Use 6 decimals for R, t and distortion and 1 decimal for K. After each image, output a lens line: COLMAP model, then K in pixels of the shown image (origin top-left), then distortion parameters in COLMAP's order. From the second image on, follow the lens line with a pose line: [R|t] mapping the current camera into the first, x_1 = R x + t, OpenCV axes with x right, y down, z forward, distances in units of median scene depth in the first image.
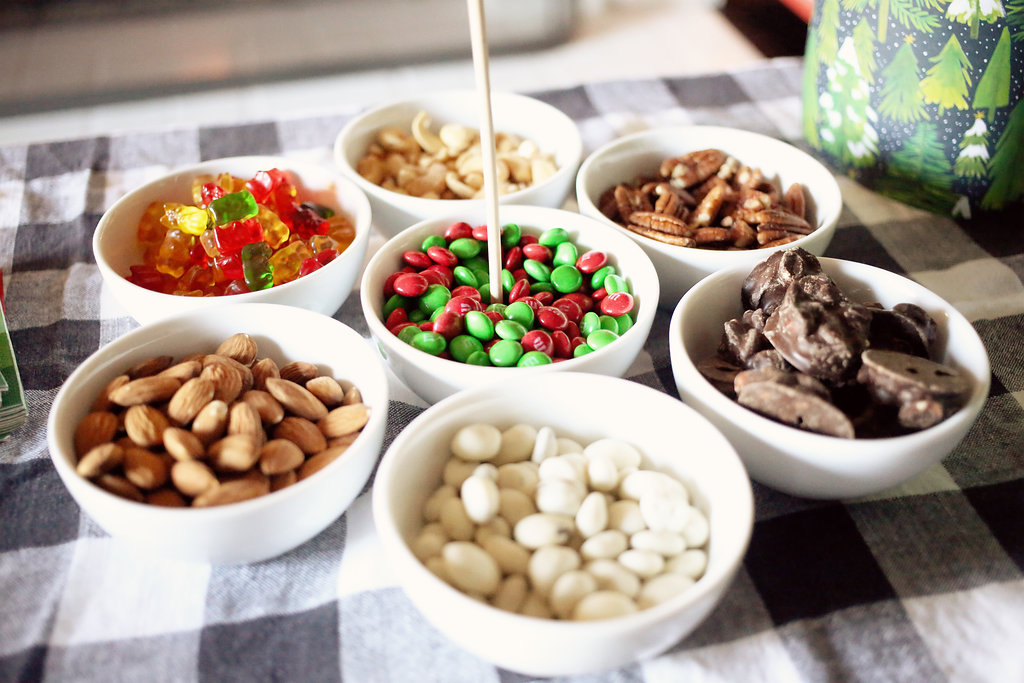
lens RADIAL K [[1202.1, 0, 507.4], [0, 1202.1, 343.9], [0, 0, 1]] dist [-0.051605, 0.000000]
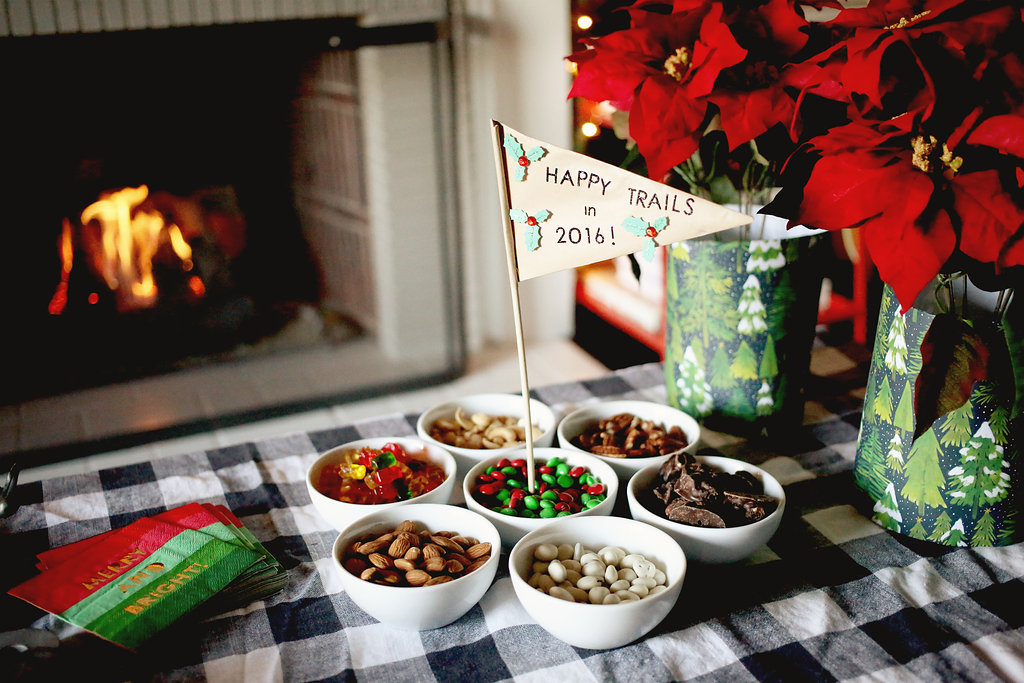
lens RADIAL K [[1202.1, 0, 510.6], [0, 1202.1, 335.8], [0, 0, 1]] dist [-0.051605, 0.000000]
pose [[0.986389, -0.076216, 0.145701, -0.287394], [0.114327, 0.954749, -0.274561, 0.230671], [-0.118182, 0.287482, 0.950467, -0.829322]]
